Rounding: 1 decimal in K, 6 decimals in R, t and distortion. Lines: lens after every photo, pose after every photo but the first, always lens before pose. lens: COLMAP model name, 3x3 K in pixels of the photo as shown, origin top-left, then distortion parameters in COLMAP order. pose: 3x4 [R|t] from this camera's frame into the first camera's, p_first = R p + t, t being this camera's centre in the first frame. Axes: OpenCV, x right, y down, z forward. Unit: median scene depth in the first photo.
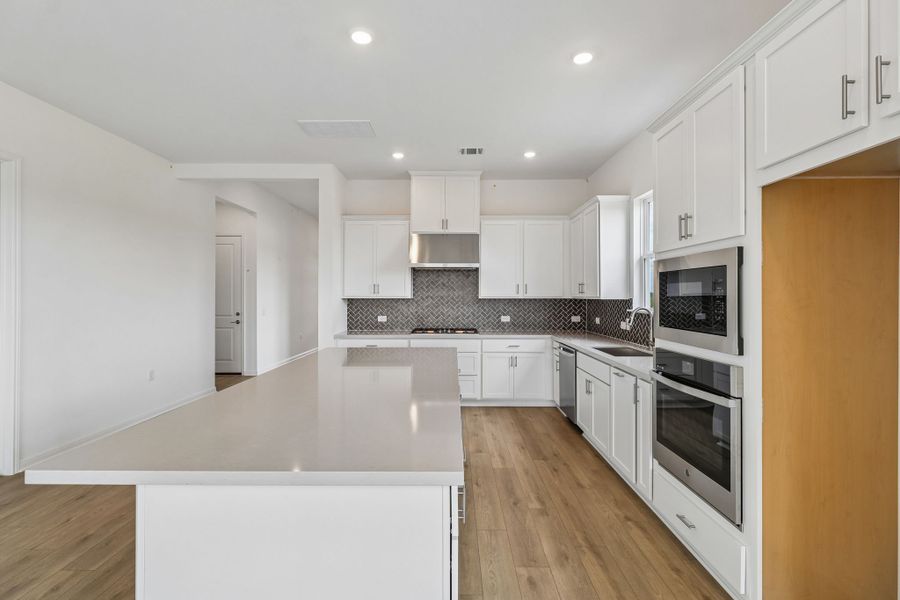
lens RADIAL K [[416.8, 0, 448.5], [0, 416.8, 292.7], [0, 0, 1]] dist [0.005377, -0.000498]
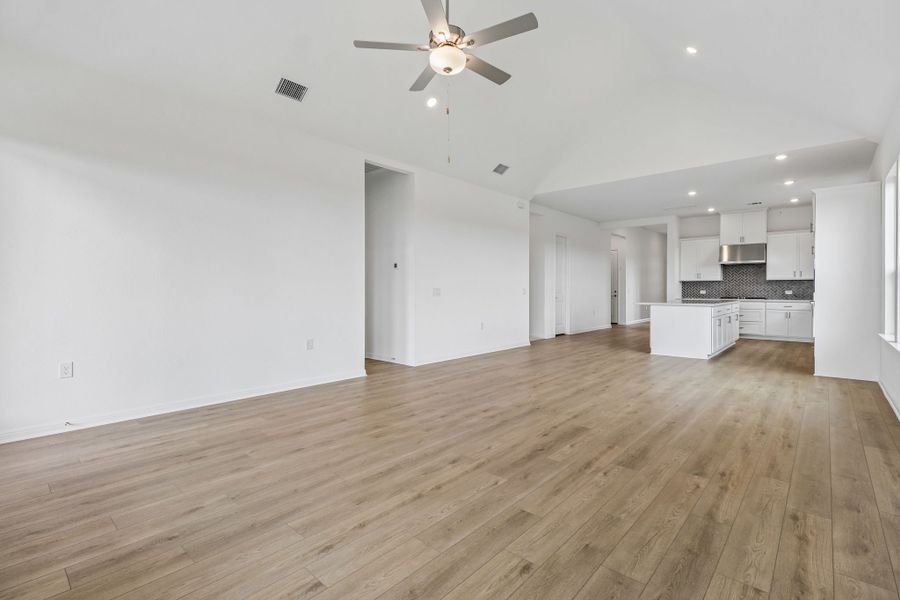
lens RADIAL K [[416.8, 0, 451.3], [0, 416.8, 290.7], [0, 0, 1]] dist [0.005377, -0.000498]
pose [[0.752888, 0.002217, -0.658145, 0.242448], [0.003217, 0.999970, 0.007047, 0.043869], [0.658141, -0.007423, 0.752858, -1.244981]]
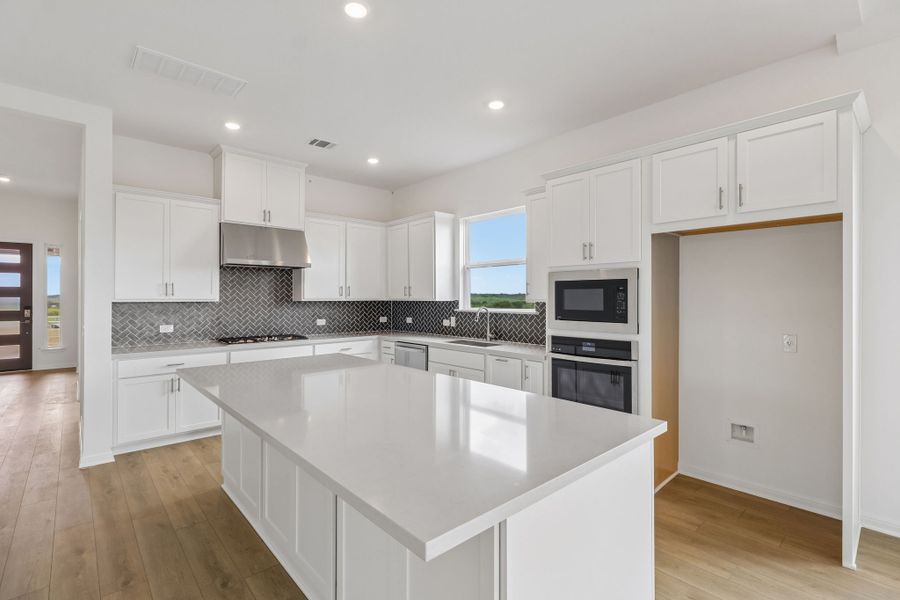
lens RADIAL K [[416.8, 0, 450.4], [0, 416.8, 298.2], [0, 0, 1]] dist [0.005377, -0.000498]
pose [[0.734260, -0.001196, 0.678867, -0.328610], [-0.004253, 0.999971, 0.006362, 0.000347], [-0.678855, -0.007558, 0.734234, 0.100461]]
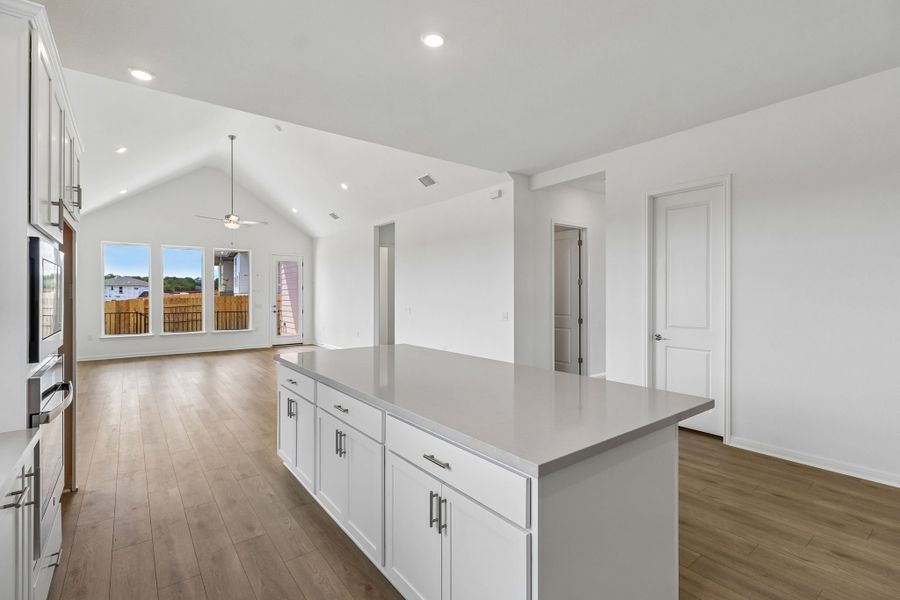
lens RADIAL K [[416.8, 0, 454.0], [0, 416.8, 294.2], [0, 0, 1]] dist [0.005377, -0.000498]
pose [[-0.781403, 0.003942, -0.624014, 0.194090], [0.008447, 0.999955, -0.004261, 0.006769], [0.623970, -0.008600, -0.781401, 0.915429]]
